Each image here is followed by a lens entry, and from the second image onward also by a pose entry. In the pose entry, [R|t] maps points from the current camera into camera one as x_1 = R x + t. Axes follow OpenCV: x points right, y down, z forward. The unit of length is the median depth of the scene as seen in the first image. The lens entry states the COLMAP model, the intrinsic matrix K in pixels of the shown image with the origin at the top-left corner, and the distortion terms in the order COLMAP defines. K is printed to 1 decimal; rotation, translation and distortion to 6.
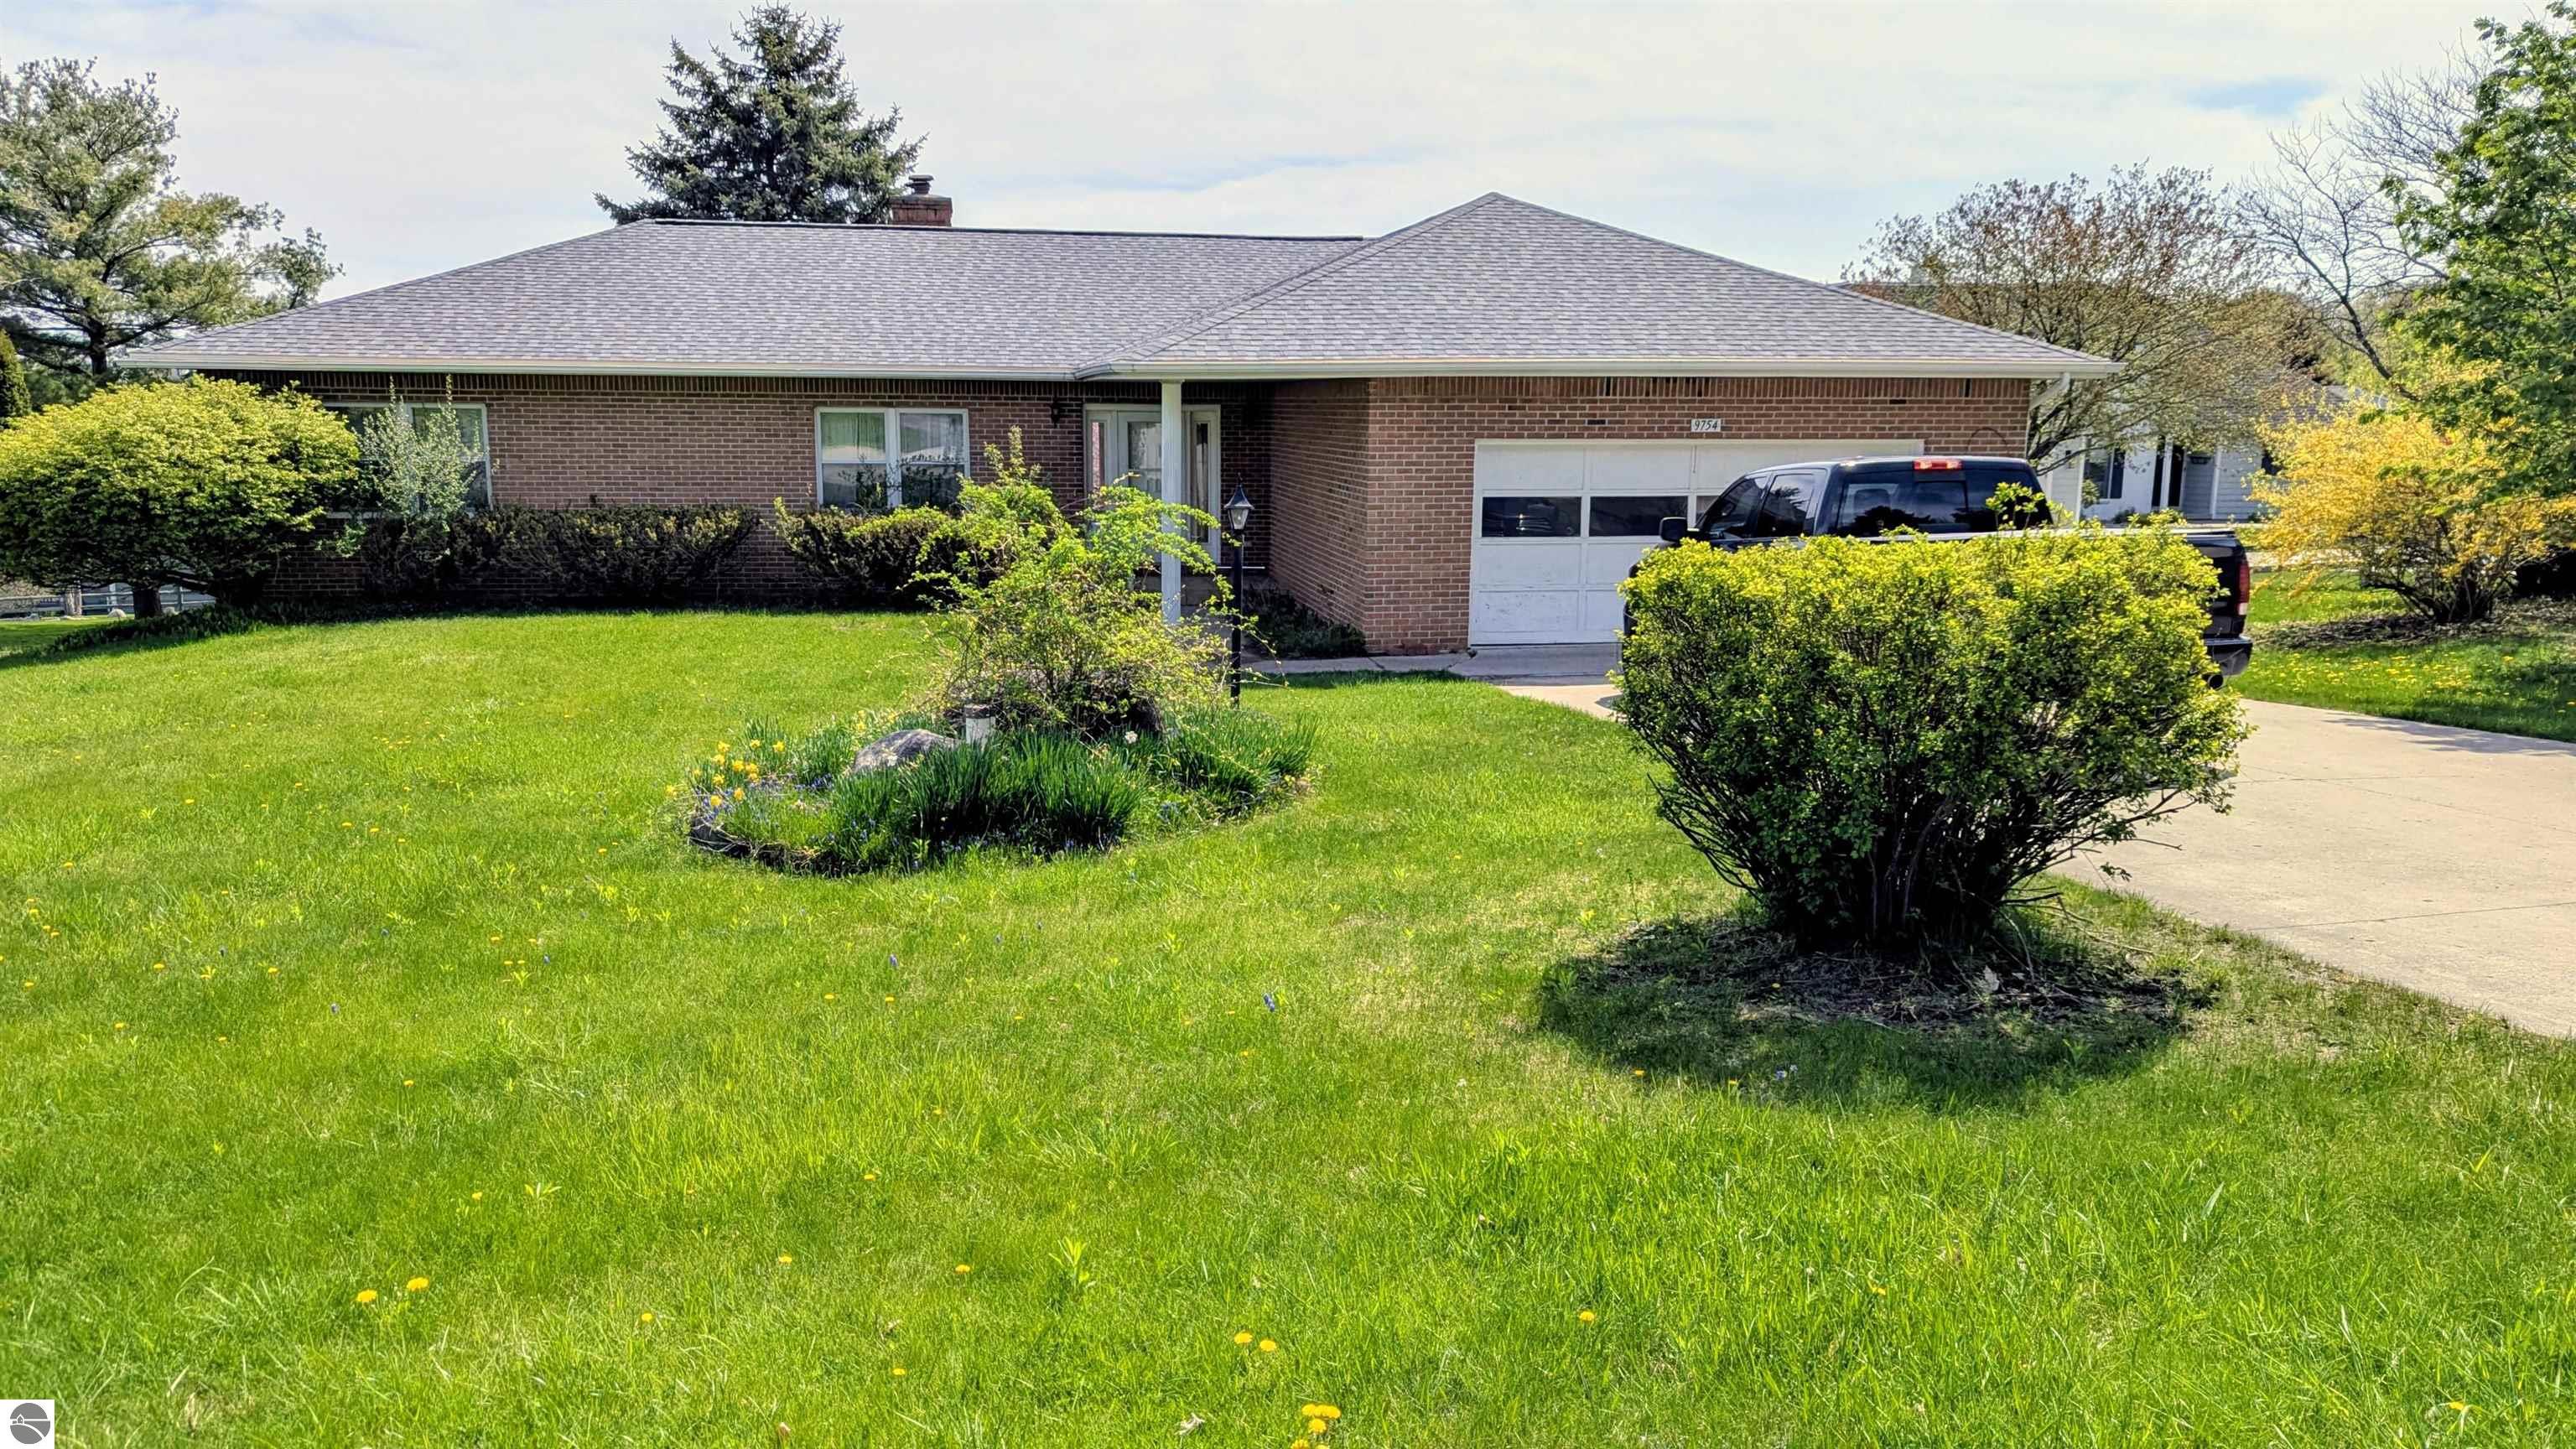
lens RADIAL K [[1725.9, 0, 1288.0], [0, 1725.9, 724.5], [0, 0, 1]] dist [0.035418, -0.049330]
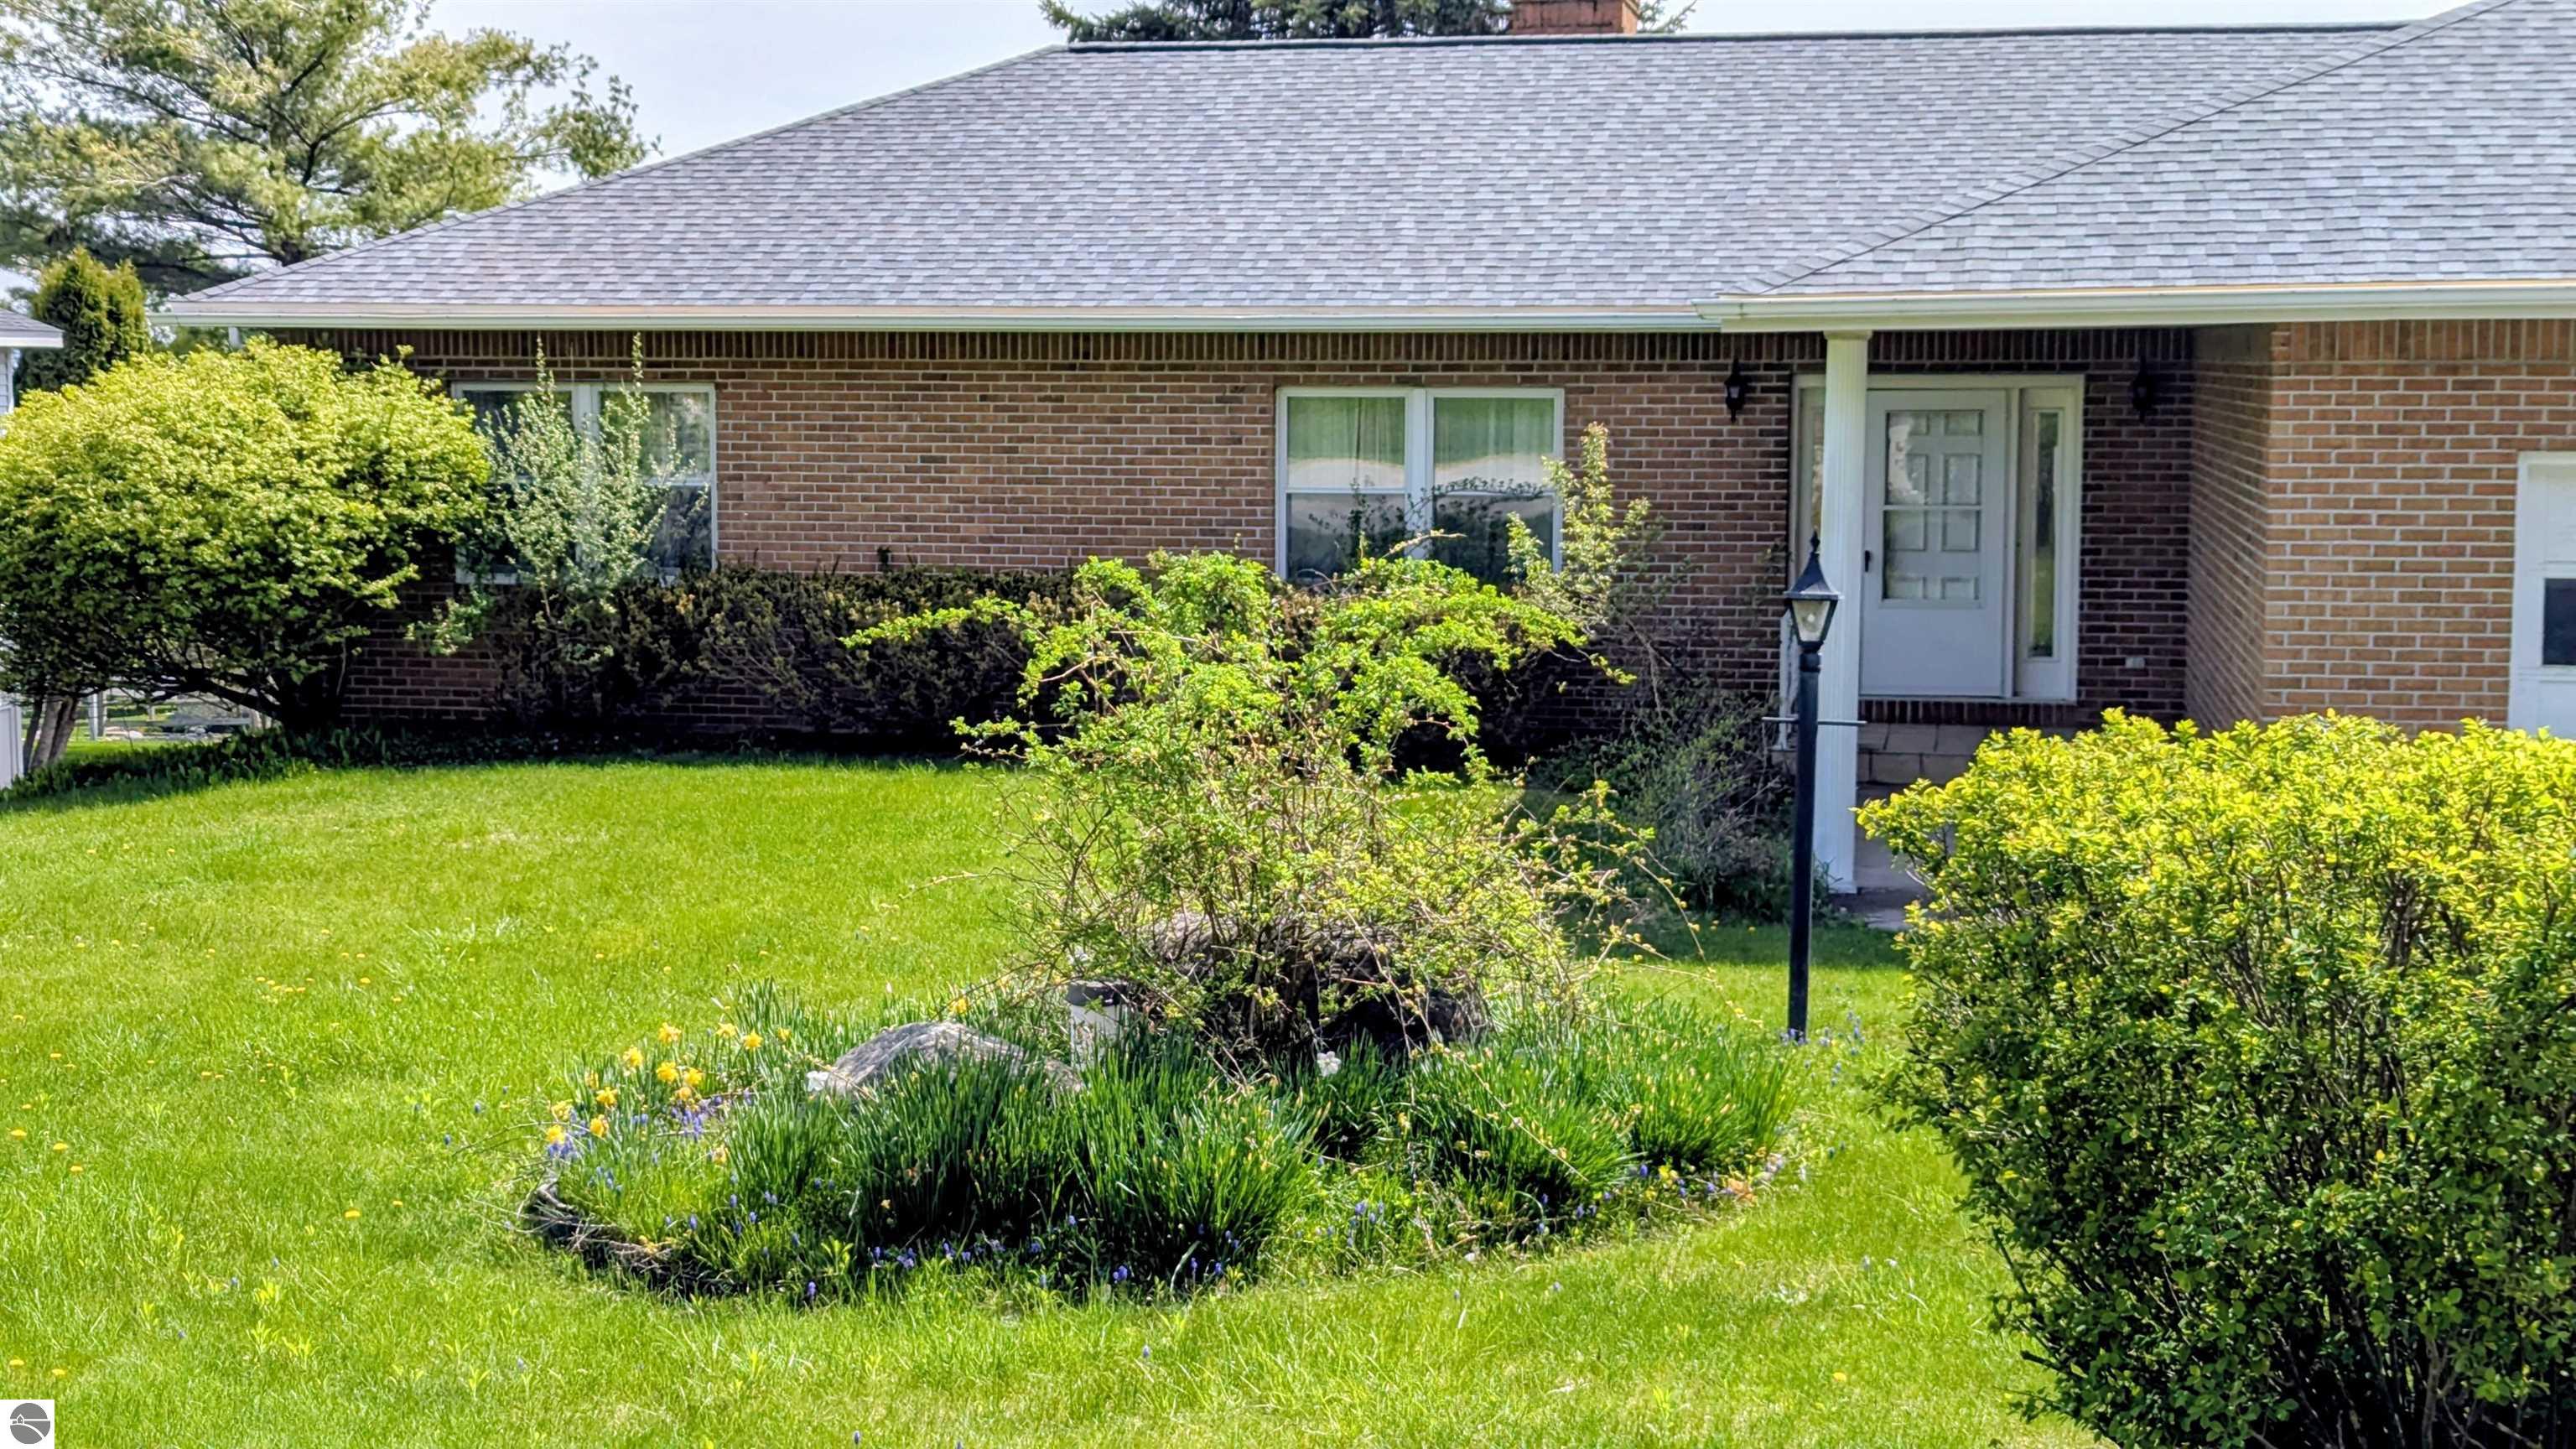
lens RADIAL K [[3477.9, 0, 1288.0], [0, 3477.9, 724.5], [0, 0, 1]] dist [0.096630, -0.474374]
pose [[0.937283, 0.030027, -0.347273, 0.113806], [-0.057649, 0.995916, -0.069482, -0.009386], [0.343768, 0.085145, 0.935187, 0.026022]]
